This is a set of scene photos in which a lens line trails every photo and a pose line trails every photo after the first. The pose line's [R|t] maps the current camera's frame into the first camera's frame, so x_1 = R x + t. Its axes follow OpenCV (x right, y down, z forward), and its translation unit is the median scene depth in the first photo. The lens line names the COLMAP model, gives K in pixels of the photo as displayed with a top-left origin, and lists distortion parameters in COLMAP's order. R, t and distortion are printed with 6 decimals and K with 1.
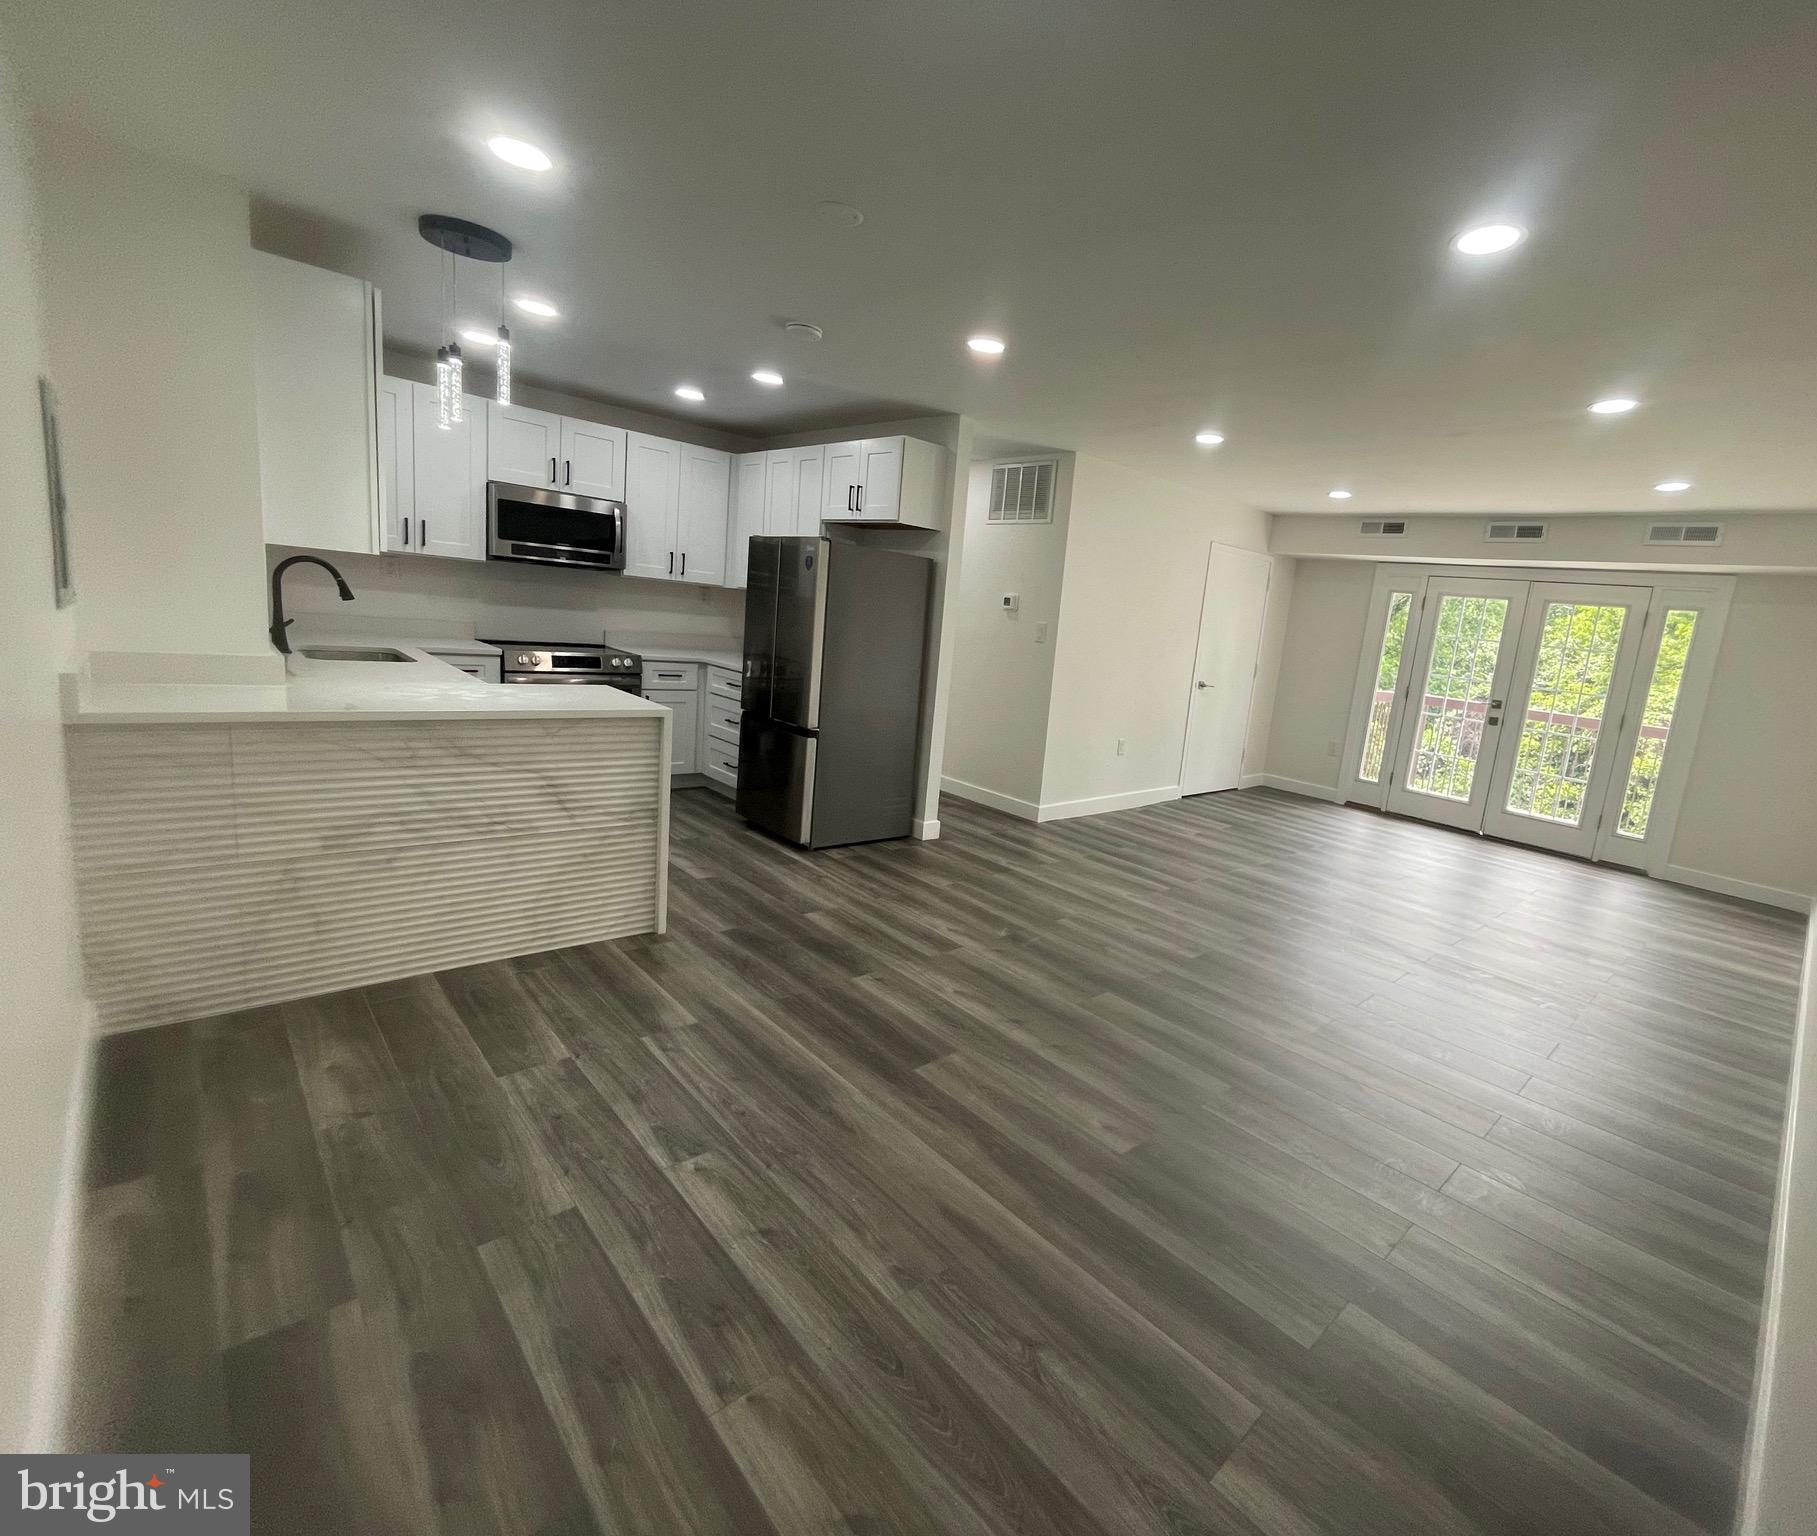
lens RADIAL K [[832.0, 0, 1029.7], [0, 832.0, 759.9], [0, 0, 1]] dist [-0.010273, 0.004831]
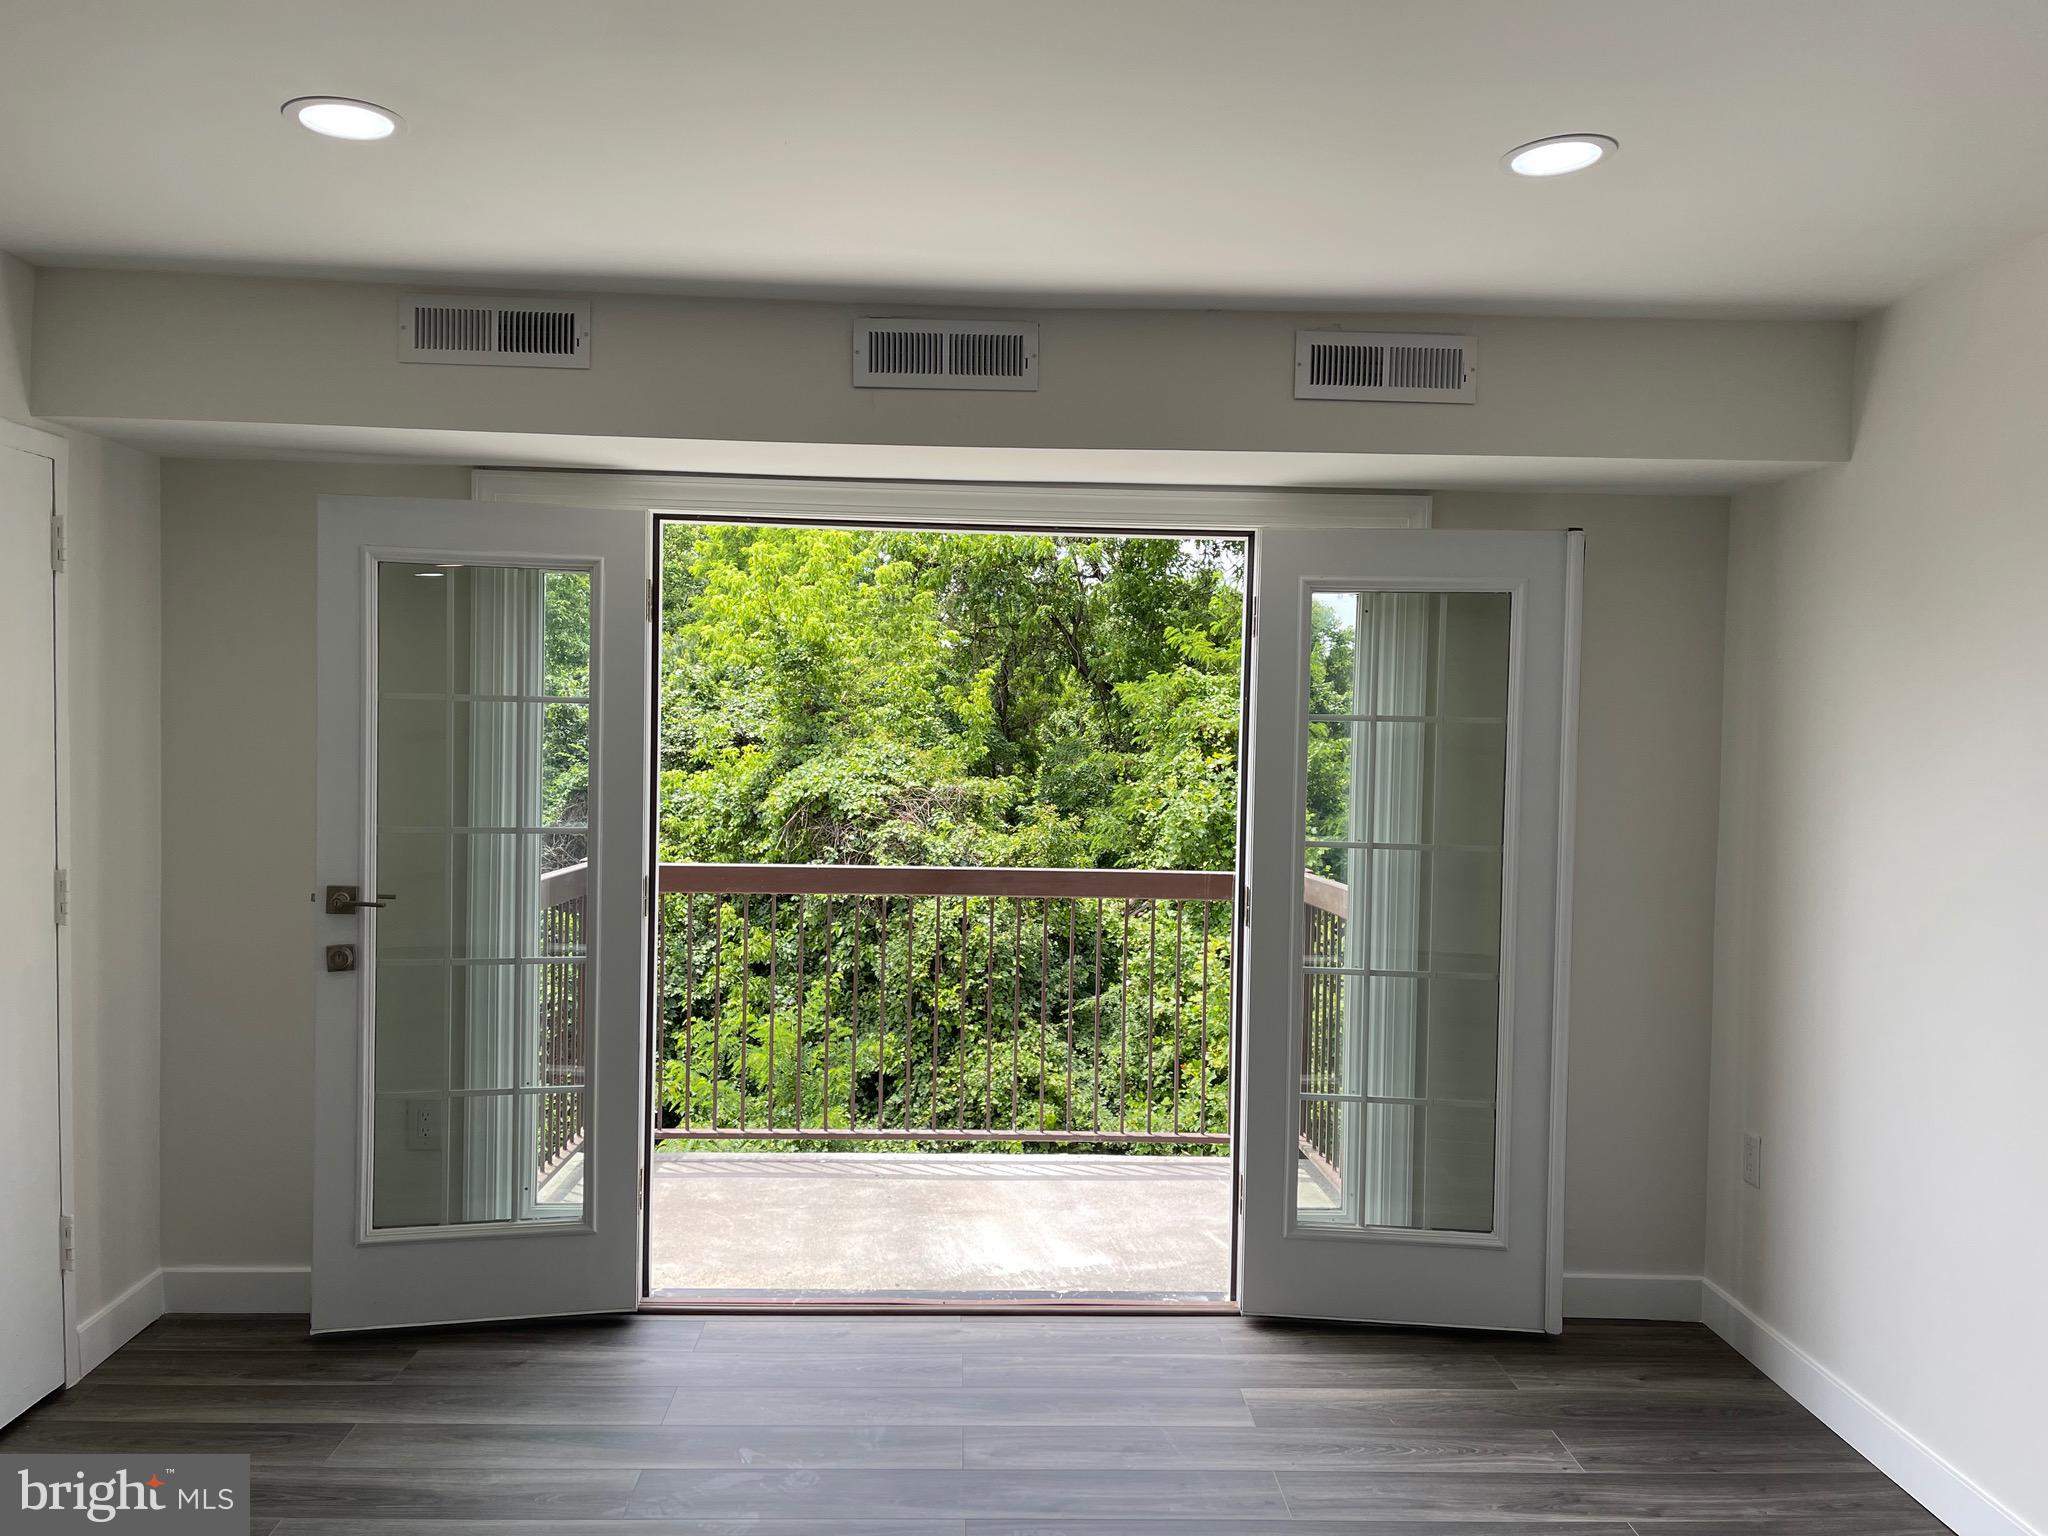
lens RADIAL K [[1552.8, 0, 1014.2], [0, 1552.8, 774.6], [0, 0, 1]] dist [0.051882, -0.047635]
pose [[0.691203, -0.112636, 0.713829, 0.231549], [0.175885, 0.984296, -0.014997, -0.143405], [-0.700930, 0.135918, 0.700160, 0.784900]]
